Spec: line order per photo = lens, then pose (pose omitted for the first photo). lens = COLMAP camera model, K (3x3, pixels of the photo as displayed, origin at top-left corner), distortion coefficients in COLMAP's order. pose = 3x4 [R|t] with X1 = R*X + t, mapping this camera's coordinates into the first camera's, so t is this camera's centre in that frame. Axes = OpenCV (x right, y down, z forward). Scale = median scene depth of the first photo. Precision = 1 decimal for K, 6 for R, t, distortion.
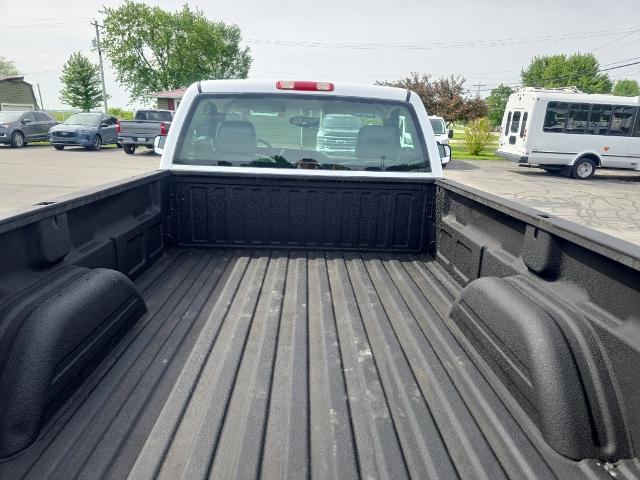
lens RADIAL K [[439.5, 0, 323.2], [0, 439.5, 240.4], [0, 0, 1]] dist [0.000151, -0.002058]
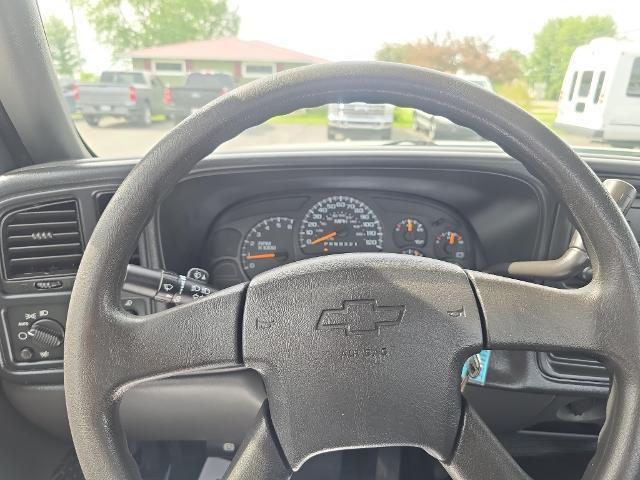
lens RADIAL K [[444.8, 0, 319.4], [0, 444.8, 248.5], [0, 0, 1]] dist [-0.013450, -0.007709]
pose [[0.999984, -0.003555, 0.004428, -0.014367], [0.003187, 0.996758, 0.080394, -0.016503], [-0.004700, -0.080379, 0.996753, 0.075137]]
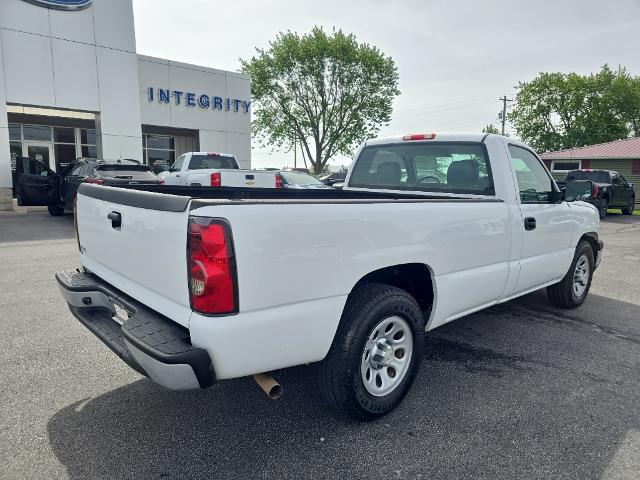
lens RADIAL K [[436.9, 0, 320.0], [0, 436.9, 240.0], [0, 0, 1]] dist [0.000524, -0.000358]
pose [[0.646491, 0.095054, -0.756977, 0.056437], [-0.200116, 0.978594, -0.048026, 0.008246], [0.736208, 0.182532, 0.651674, -0.009950]]
